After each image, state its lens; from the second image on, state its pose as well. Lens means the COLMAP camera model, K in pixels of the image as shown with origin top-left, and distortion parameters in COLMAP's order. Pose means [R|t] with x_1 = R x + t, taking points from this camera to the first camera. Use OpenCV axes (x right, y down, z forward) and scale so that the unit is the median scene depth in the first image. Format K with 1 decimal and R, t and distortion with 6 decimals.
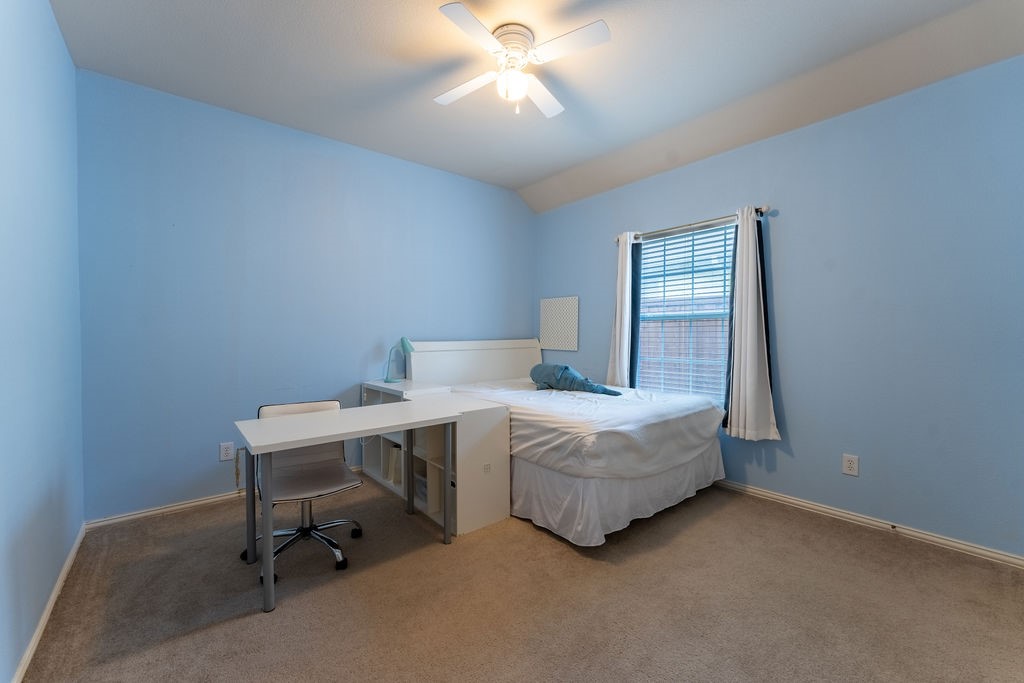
lens RADIAL K [[416.9, 0, 512.1], [0, 416.9, 344.2], [0, 0, 1]] dist [-0.000389, -0.000293]
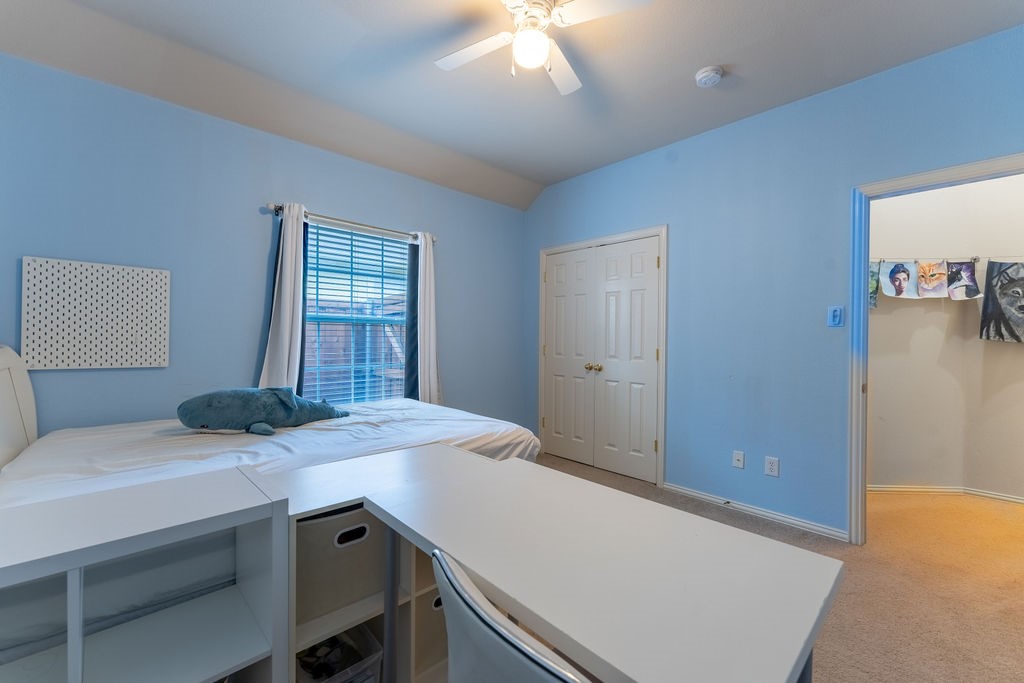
lens RADIAL K [[416.9, 0, 512.1], [0, 416.9, 344.2], [0, 0, 1]] dist [-0.000389, -0.000293]
pose [[-0.067557, -0.009143, 0.997674, -0.550054], [0.014449, 0.999844, 0.010141, -0.016864], [-0.997611, 0.015100, -0.067415, 0.716824]]
